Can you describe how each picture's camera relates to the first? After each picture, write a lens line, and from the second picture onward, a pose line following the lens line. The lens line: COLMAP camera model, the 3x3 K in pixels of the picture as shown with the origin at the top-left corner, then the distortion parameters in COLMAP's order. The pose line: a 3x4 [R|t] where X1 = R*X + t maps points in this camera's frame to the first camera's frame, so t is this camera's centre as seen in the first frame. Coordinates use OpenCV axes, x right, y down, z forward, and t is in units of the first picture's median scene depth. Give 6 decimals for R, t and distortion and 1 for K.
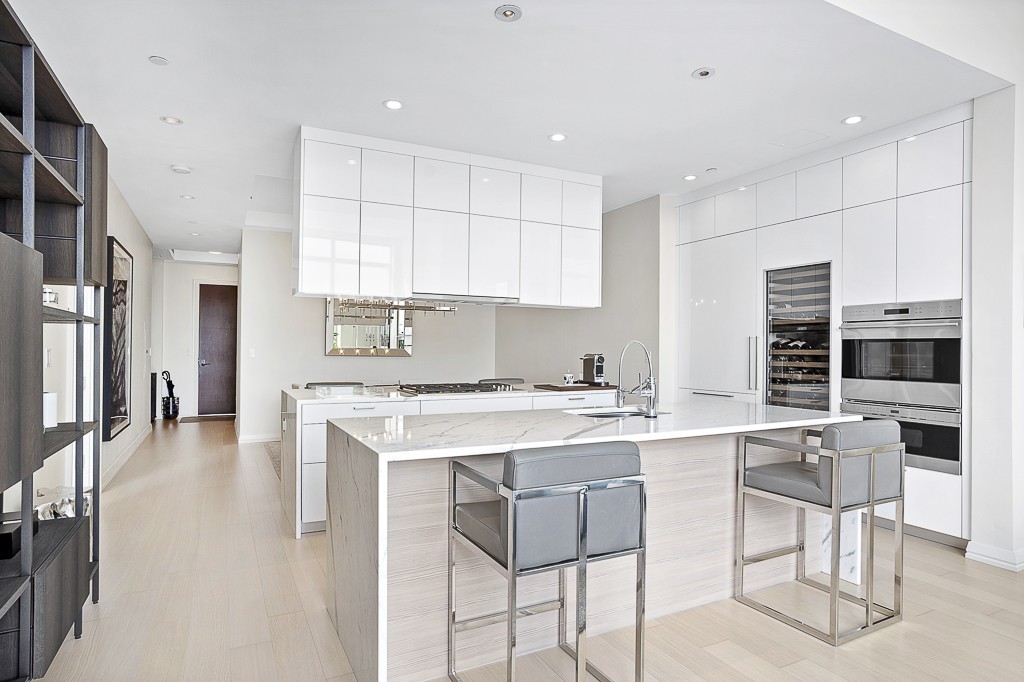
lens RADIAL K [[555.1, 0, 508.7], [0, 555.1, 353.0], [0, 0, 1]] dist [0.000027, 0.000096]
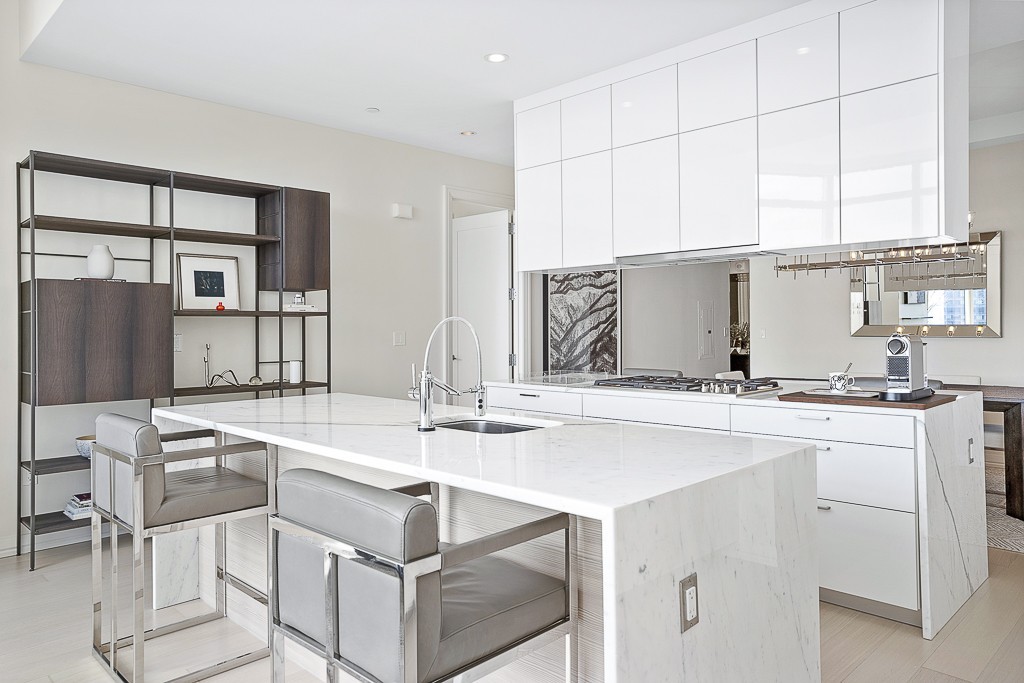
lens RADIAL K [[713.8, 0, 512.0], [0, 713.8, 341.5], [0, 0, 1]] dist [0.001949, 0.000761]
pose [[0.311135, 0.008629, -0.950327, 0.783875], [0.004680, 0.999933, 0.010612, -0.000048], [0.950354, -0.007749, 0.311073, 0.575520]]
